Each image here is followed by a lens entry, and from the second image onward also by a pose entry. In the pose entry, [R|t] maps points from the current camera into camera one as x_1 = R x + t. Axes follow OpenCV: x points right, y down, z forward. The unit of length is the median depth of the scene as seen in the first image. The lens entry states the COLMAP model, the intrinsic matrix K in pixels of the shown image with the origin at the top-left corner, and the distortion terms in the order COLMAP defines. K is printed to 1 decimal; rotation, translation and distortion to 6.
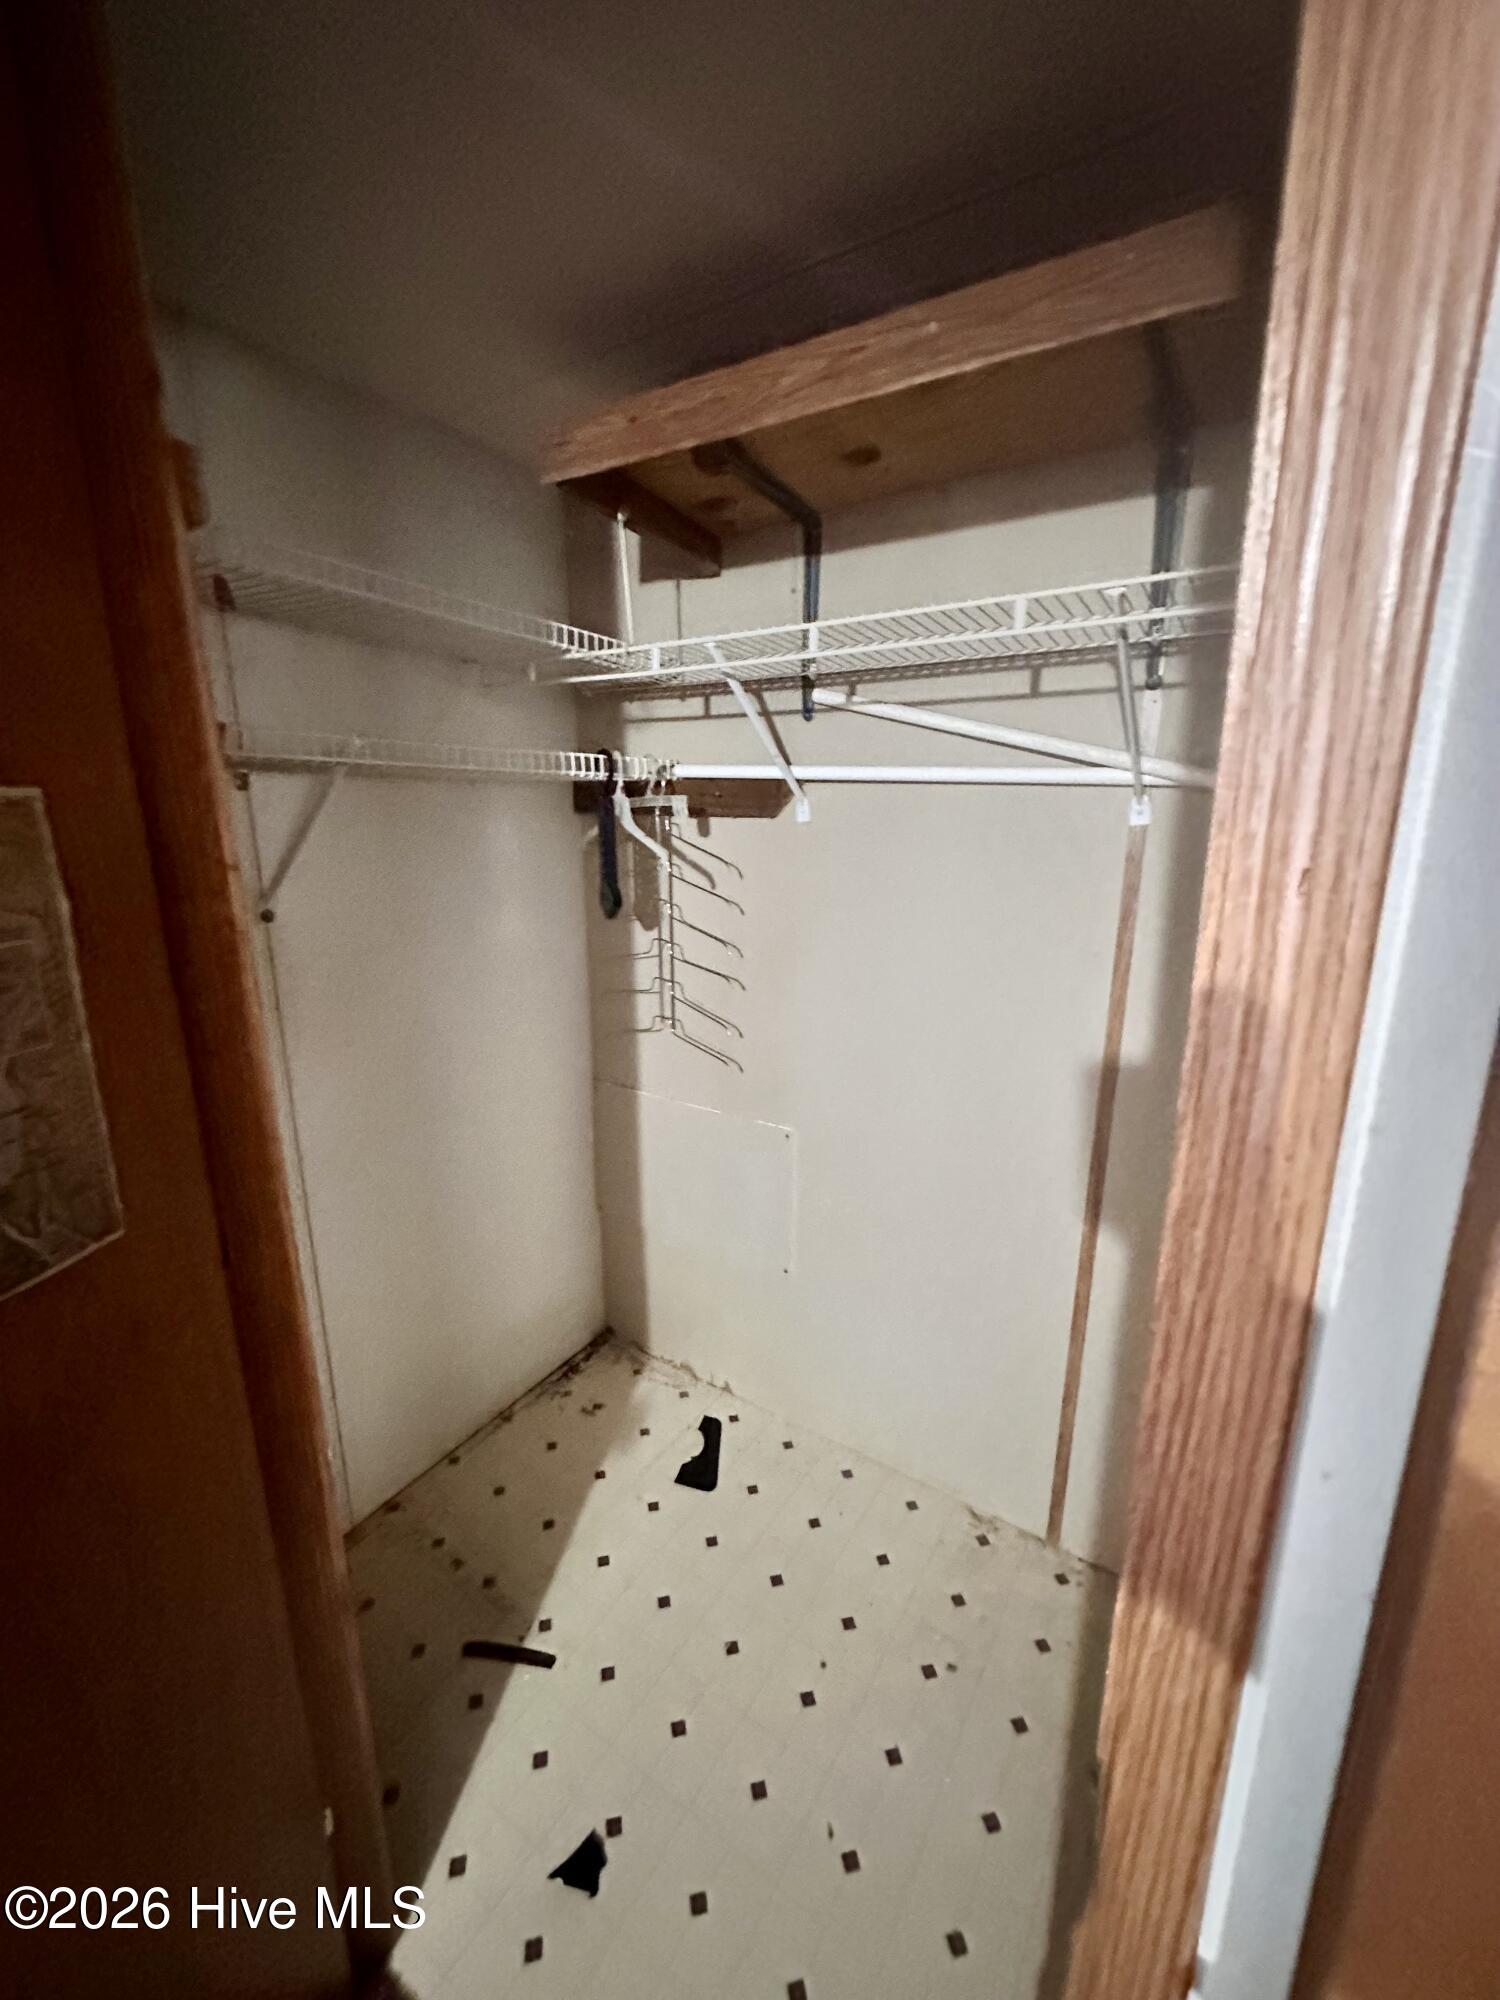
lens RADIAL K [[799.6, 0, 757.8], [0, 799.6, 999.9], [0, 0, 1]] dist [0.008330, -0.000702]
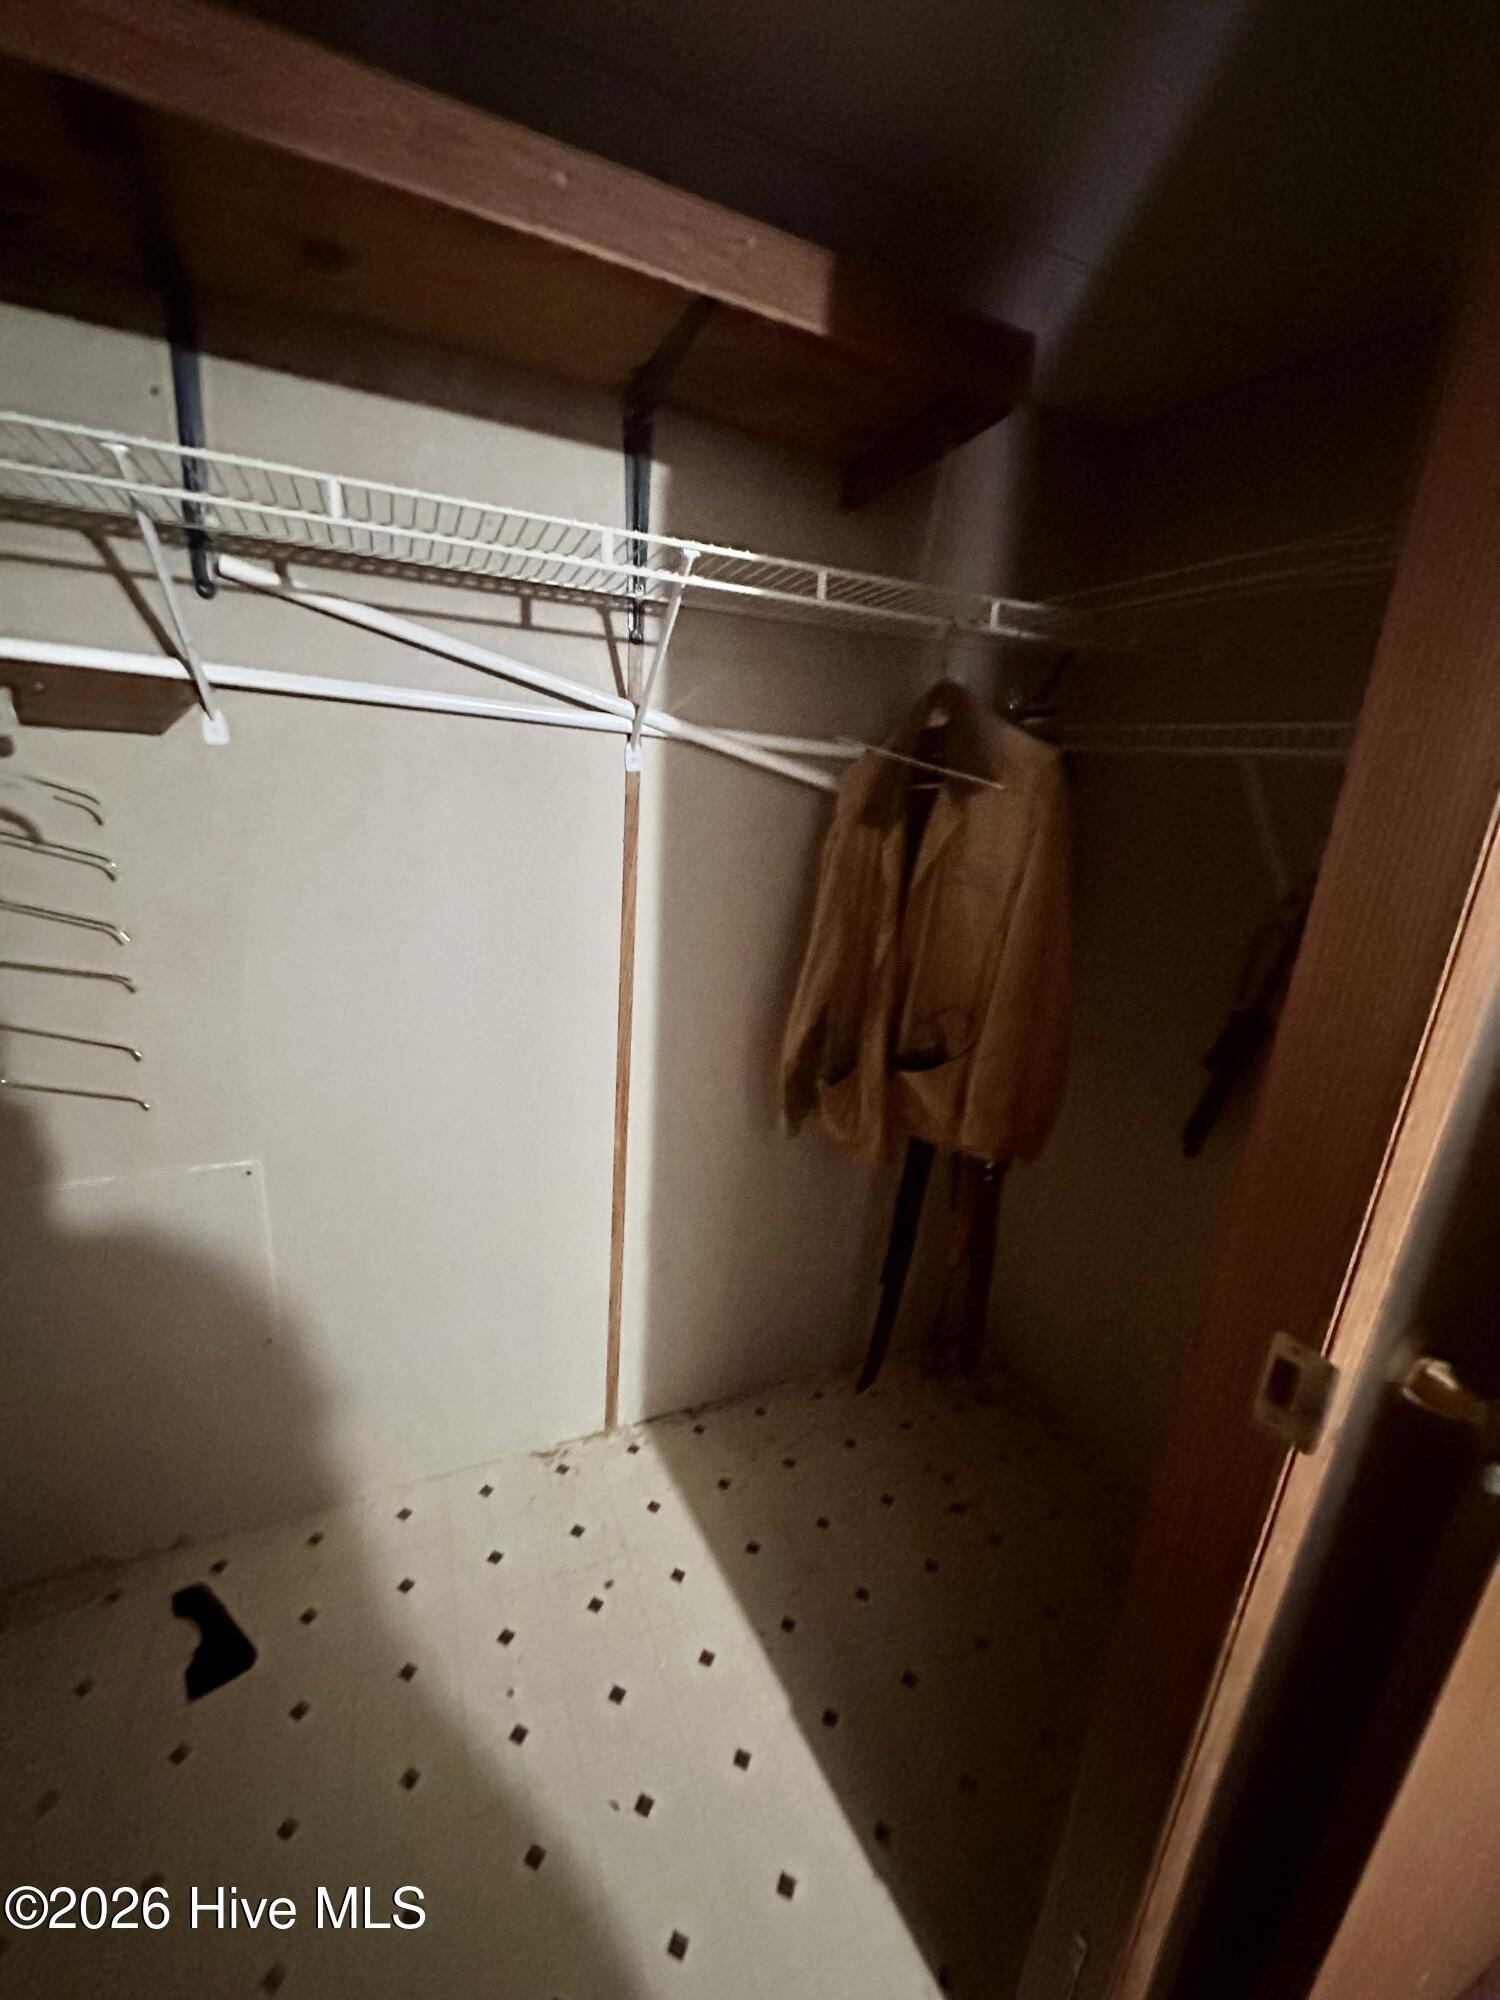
lens RADIAL K [[799.6, 0, 751.3], [0, 799.6, 996.0], [0, 0, 1]] dist [0.008330, -0.000702]
pose [[0.560788, -0.196892, 0.804208, -0.346185], [0.125351, 0.980307, 0.152596, -0.060207], [-0.818416, 0.015234, 0.574425, 0.233585]]
